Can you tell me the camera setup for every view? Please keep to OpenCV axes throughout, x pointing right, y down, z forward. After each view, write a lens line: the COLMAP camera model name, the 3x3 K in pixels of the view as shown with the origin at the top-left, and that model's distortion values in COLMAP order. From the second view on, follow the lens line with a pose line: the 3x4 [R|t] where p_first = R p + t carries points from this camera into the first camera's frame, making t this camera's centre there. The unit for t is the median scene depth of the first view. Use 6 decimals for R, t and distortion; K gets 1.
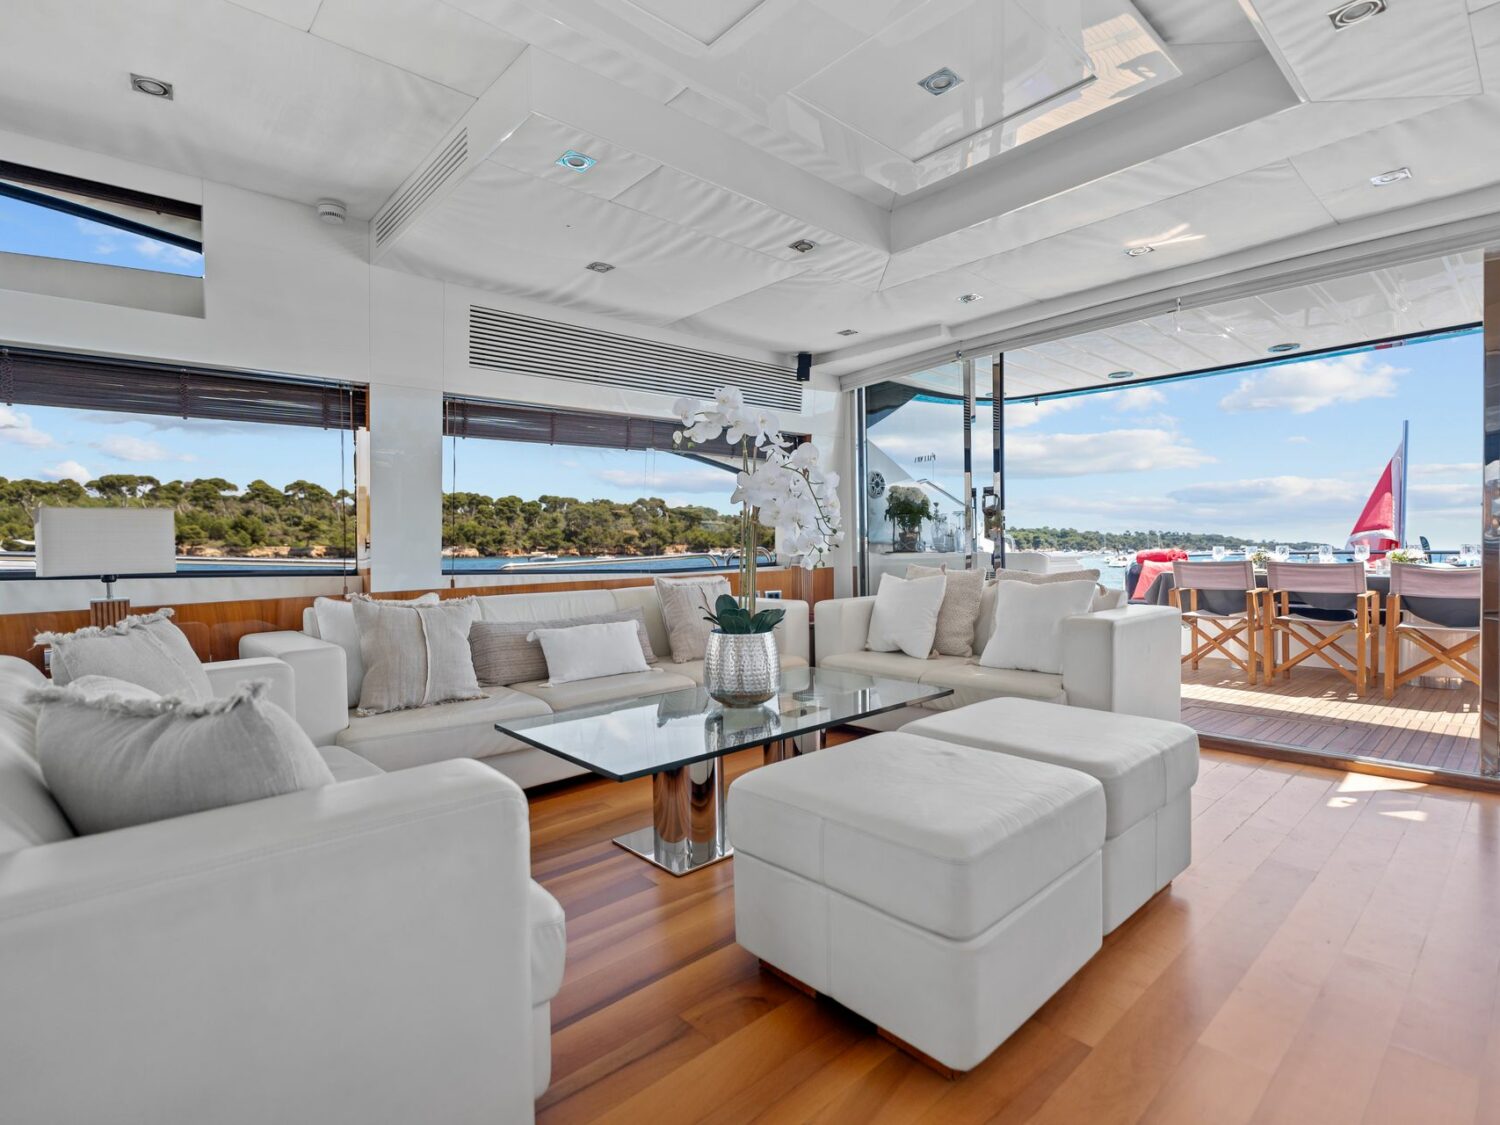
lens RADIAL K [[746.3, 0, 750.0], [0, 746.3, 562.5], [0, 0, 1]] dist [0.003187, 0.001179]
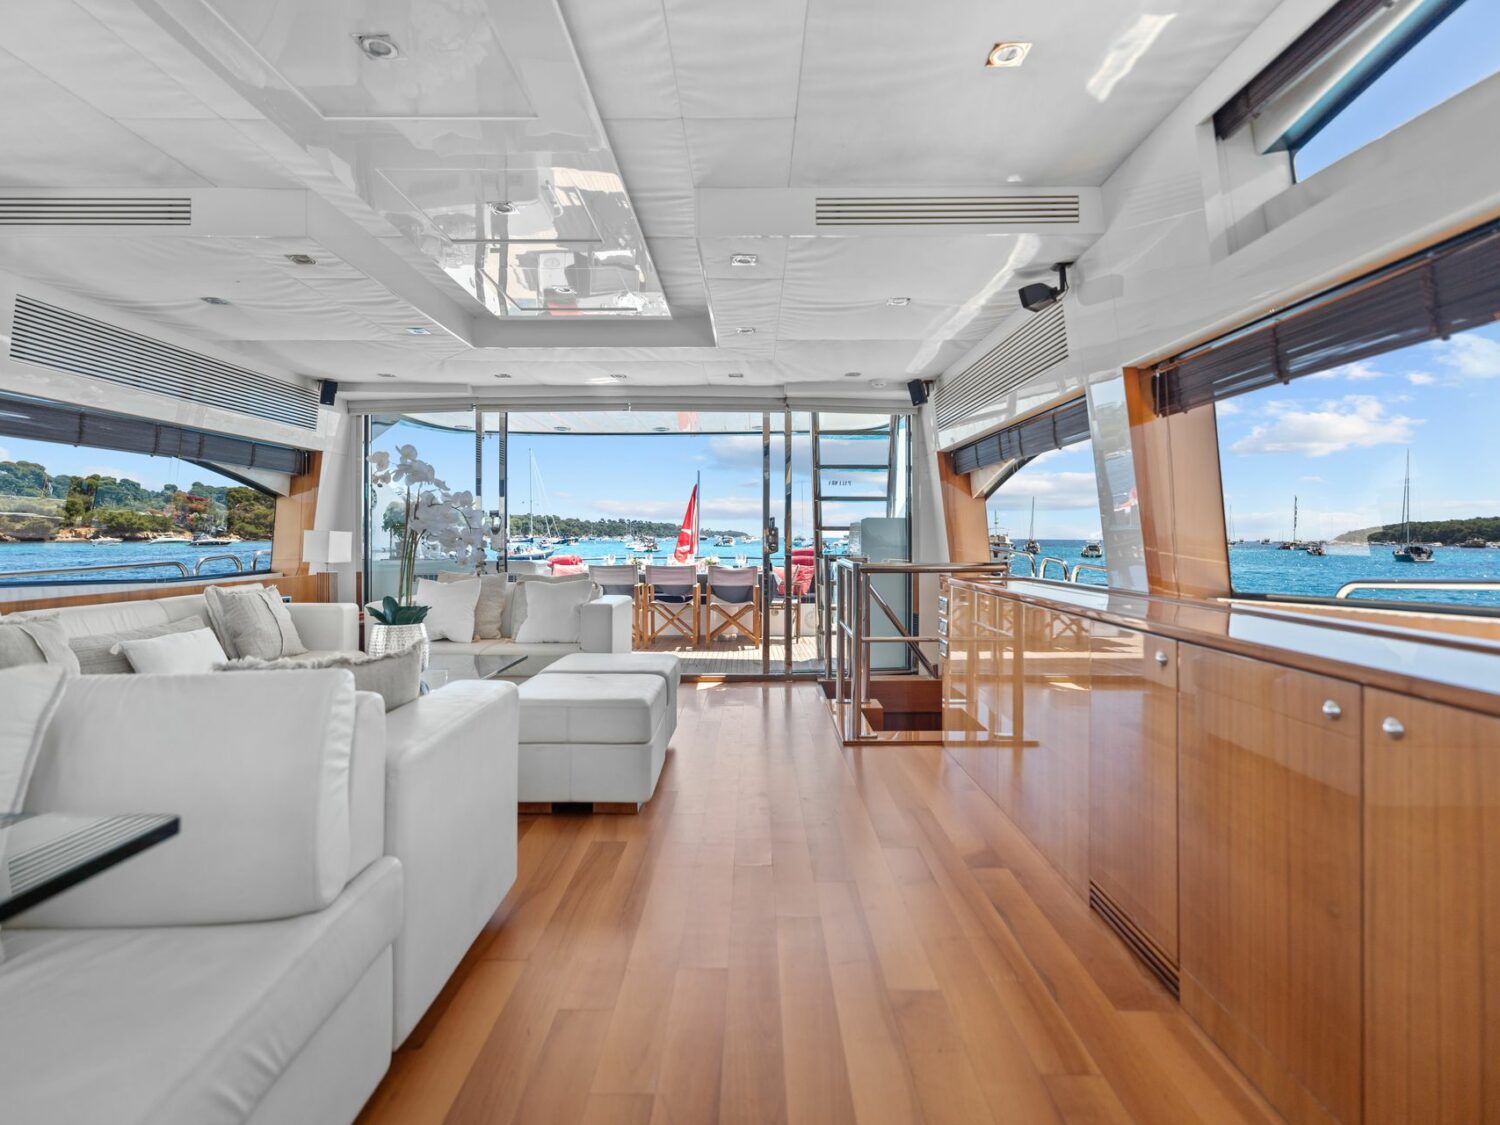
lens RADIAL K [[758.2, 0, 752.9], [0, 758.2, 524.8], [0, 0, 1]] dist [-0.001467, 0.000860]
pose [[0.674331, 0.031422, 0.737761, -0.405052], [0.007295, 0.998762, -0.049207, -0.008367], [-0.738394, 0.038564, 0.673266, -0.262278]]
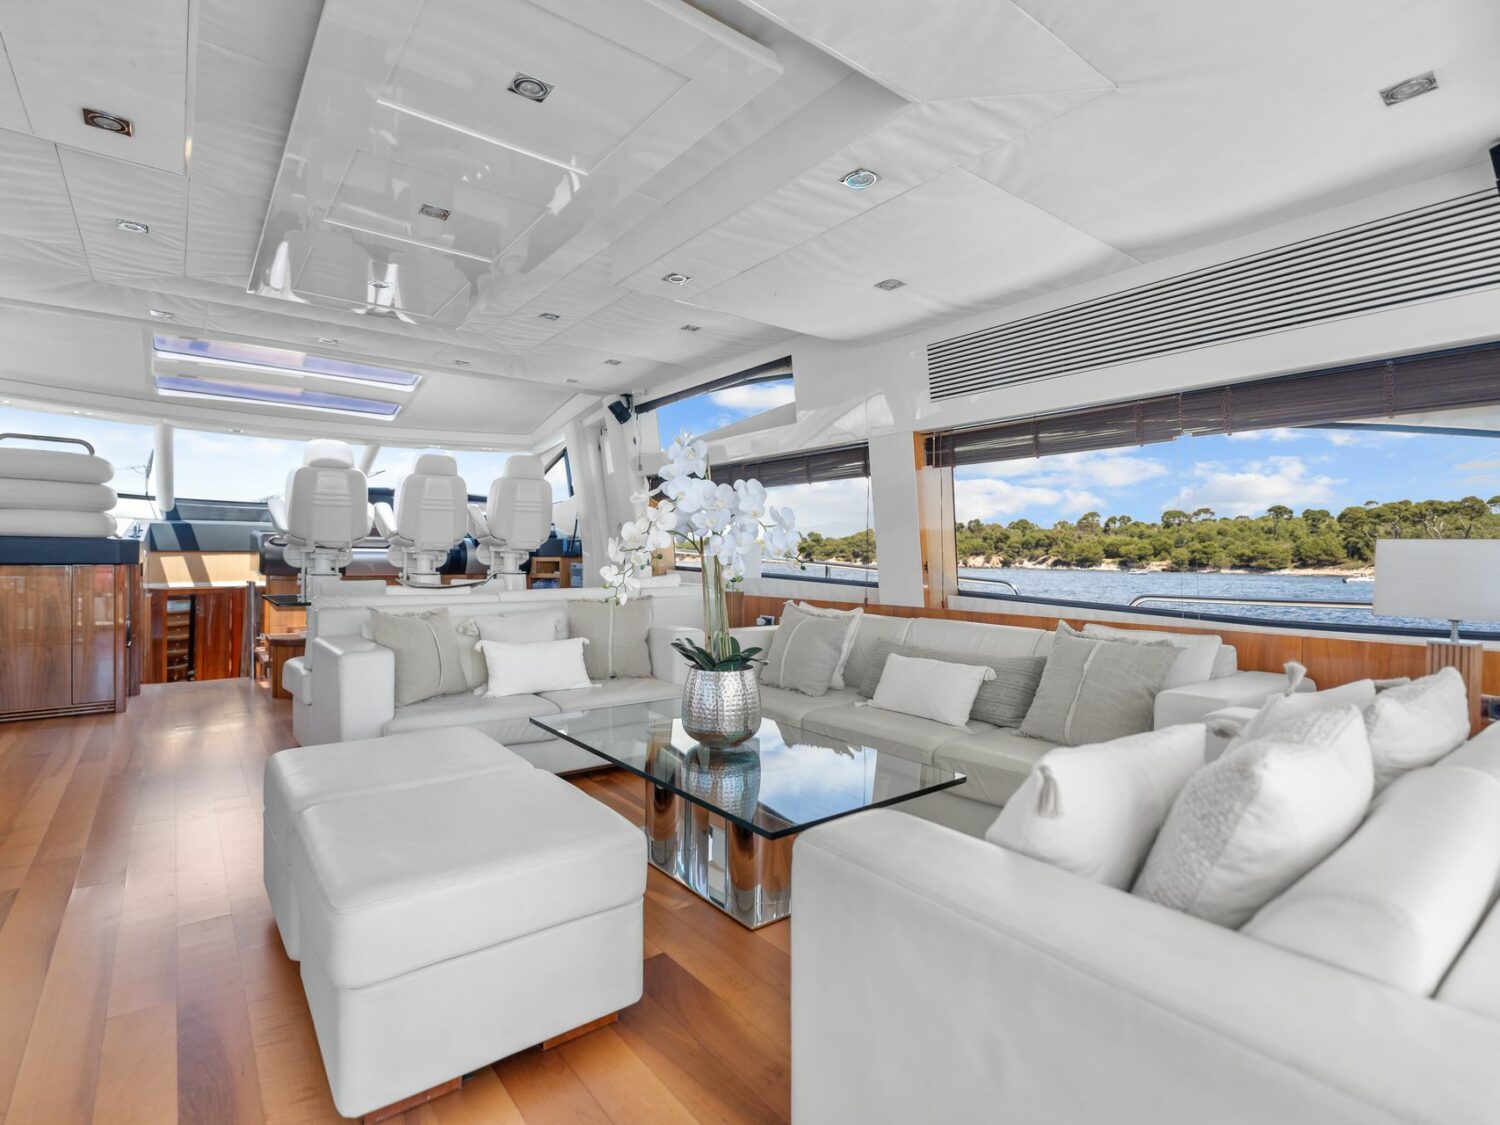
lens RADIAL K [[738.9, 0, 737.7], [0, 738.9, 563.0], [0, 0, 1]] dist [0.000714, 0.001630]
pose [[-0.088859, 0.020736, -0.995828, 0.650530], [-0.044052, 0.998723, 0.024727, -0.043185], [0.995070, 0.046065, -0.087832, 0.764304]]
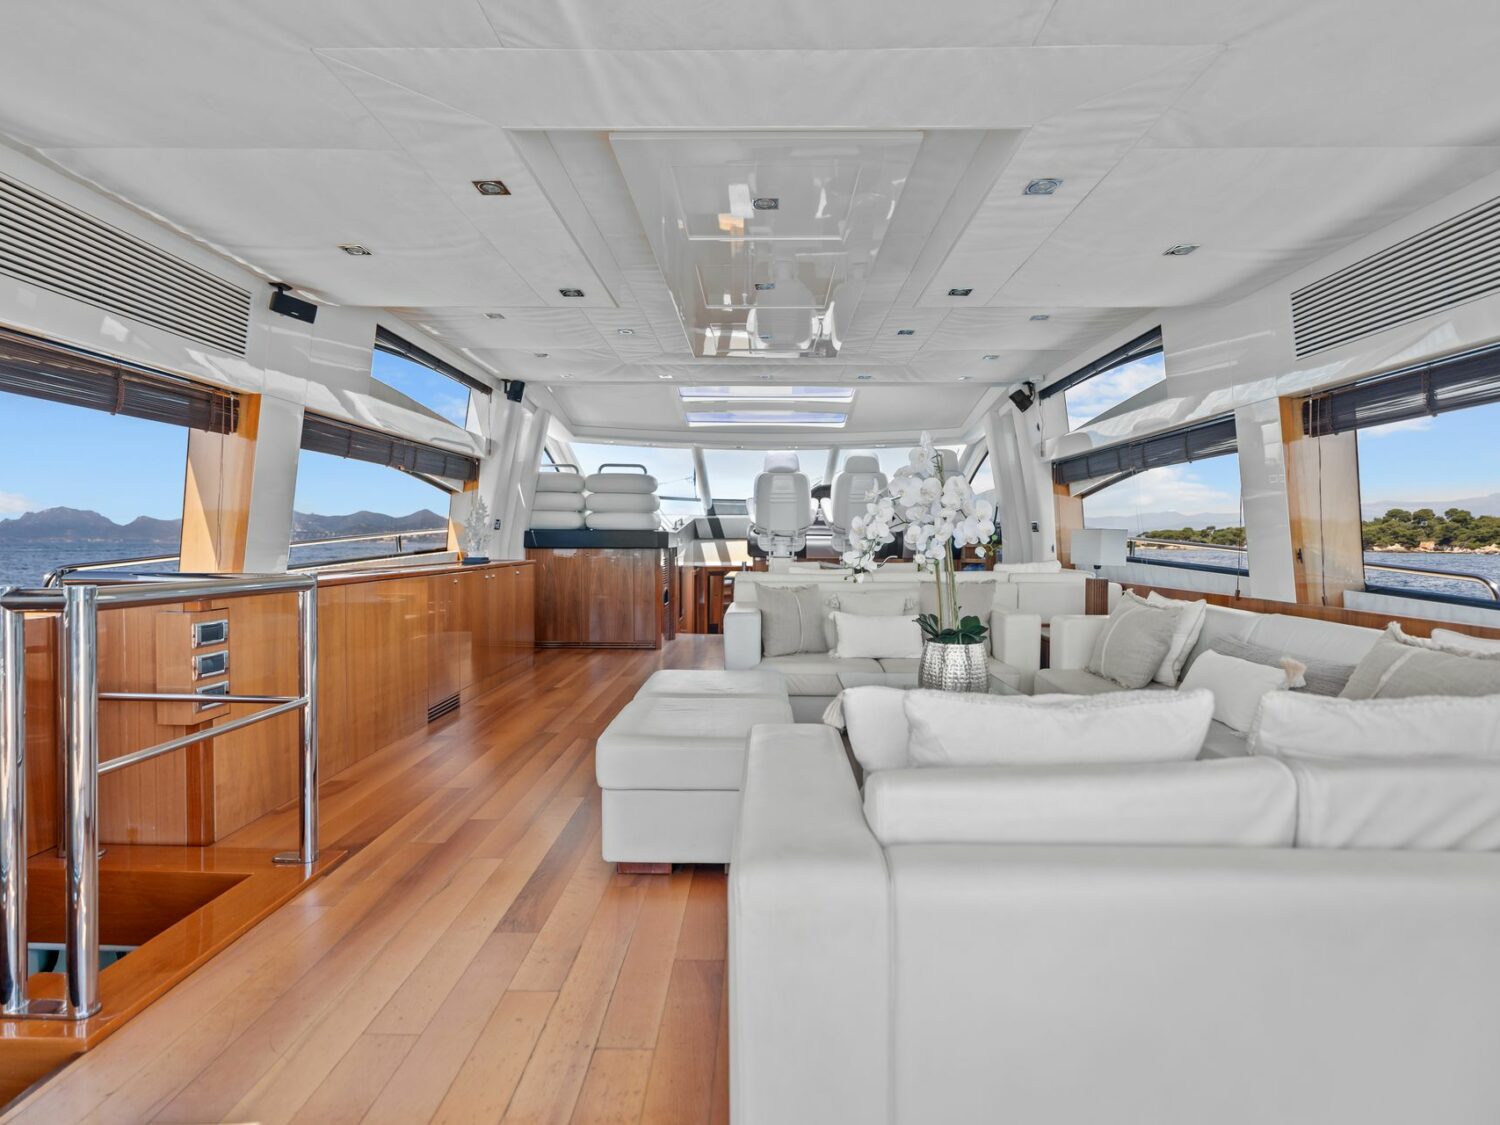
lens RADIAL K [[746.3, 0, 750.0], [0, 746.3, 562.5], [0, 0, 1]] dist [0.003187, 0.001179]
pose [[-0.685911, 0.033273, -0.726924, 0.687191], [-0.023081, 0.997457, 0.067435, -0.059799], [0.727319, 0.063033, -0.683398, 1.063470]]
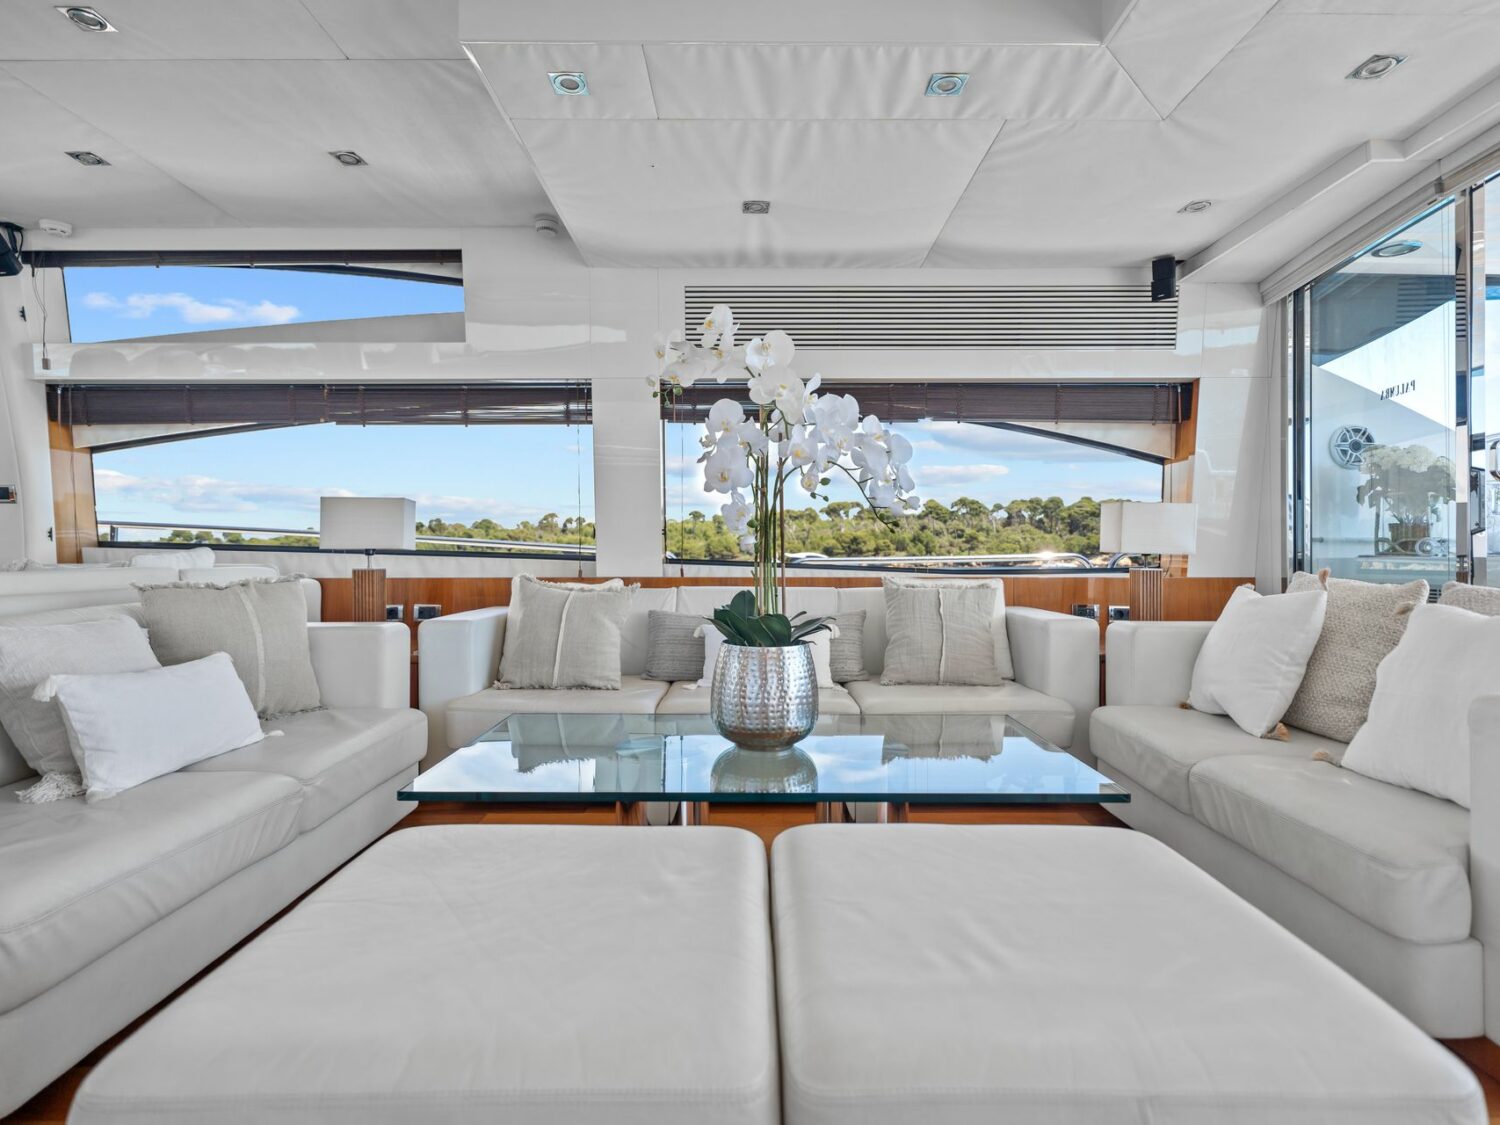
lens RADIAL K [[749.1, 0, 750.6], [0, 749.1, 549.4], [0, 0, 1]] dist [0.002173, -0.000917]
pose [[0.740598, 0.012966, -0.671824, 0.319345], [-0.033425, 0.999287, -0.017560, 0.011107], [0.671117, 0.035460, 0.740503, 0.315140]]
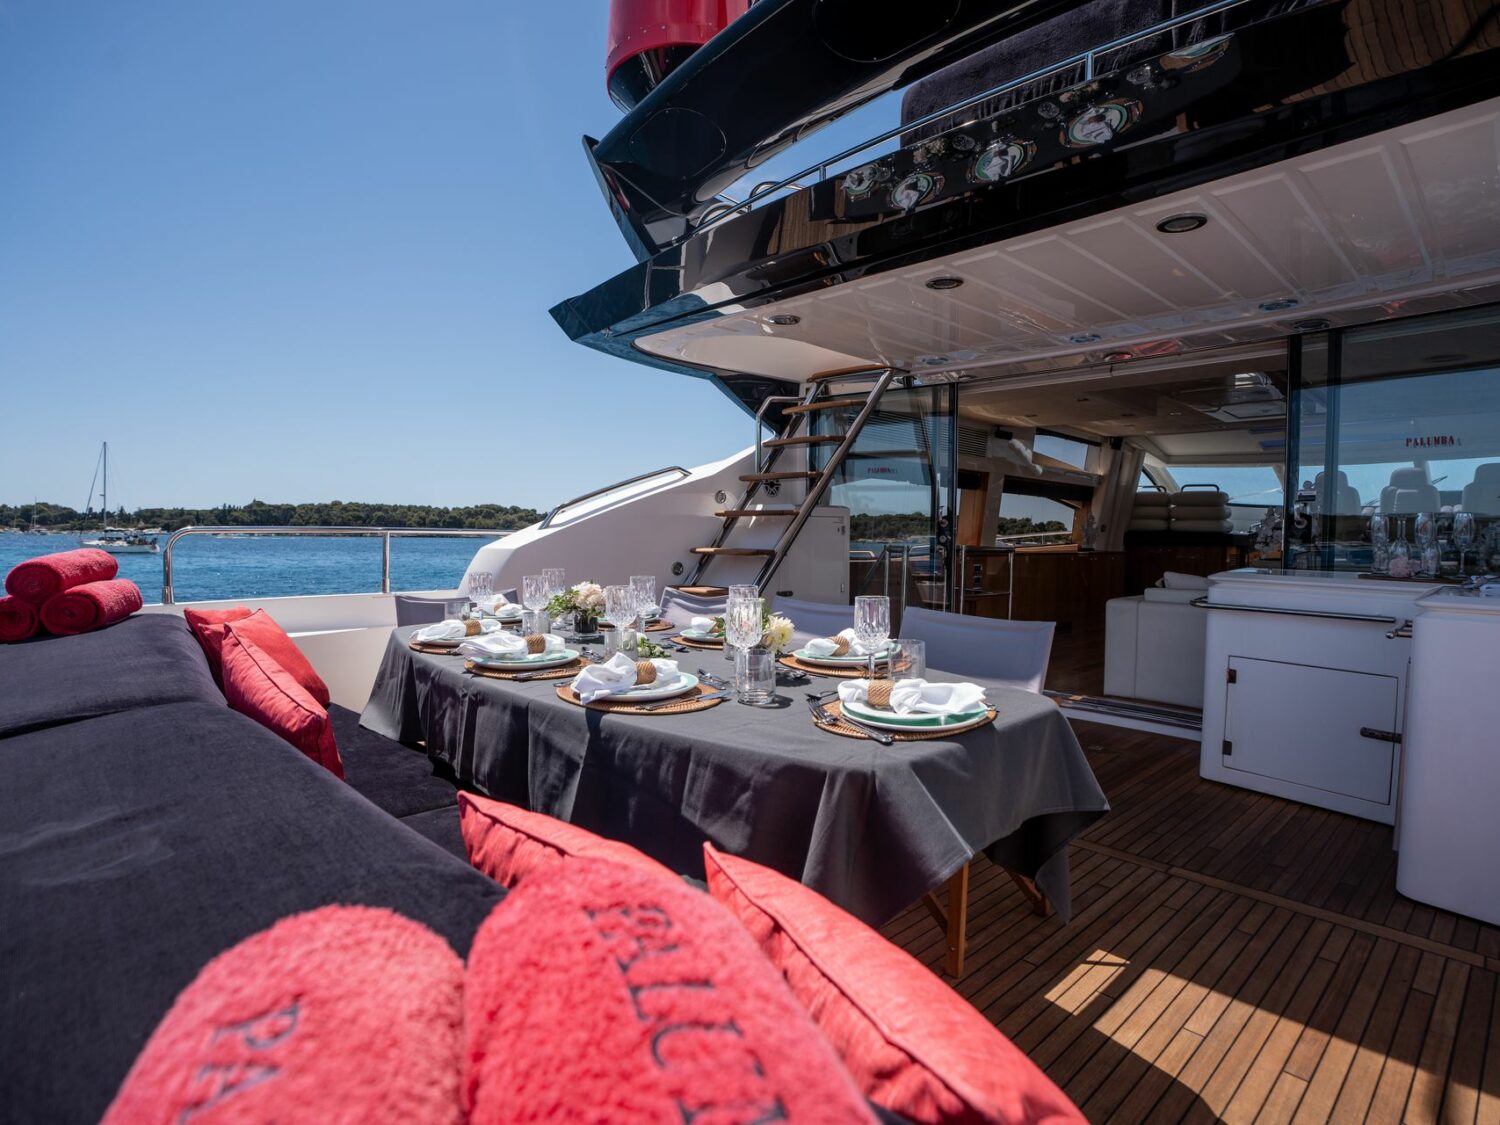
lens RADIAL K [[746.3, 0, 750.0], [0, 746.3, 562.5], [0, 0, 1]] dist [0.003187, 0.001179]
pose [[-0.999884, 0.002021, -0.015084, 1.186929], [0.000953, 0.997515, 0.070447, -0.088007], [0.015189, 0.070424, -0.997401, 2.224278]]
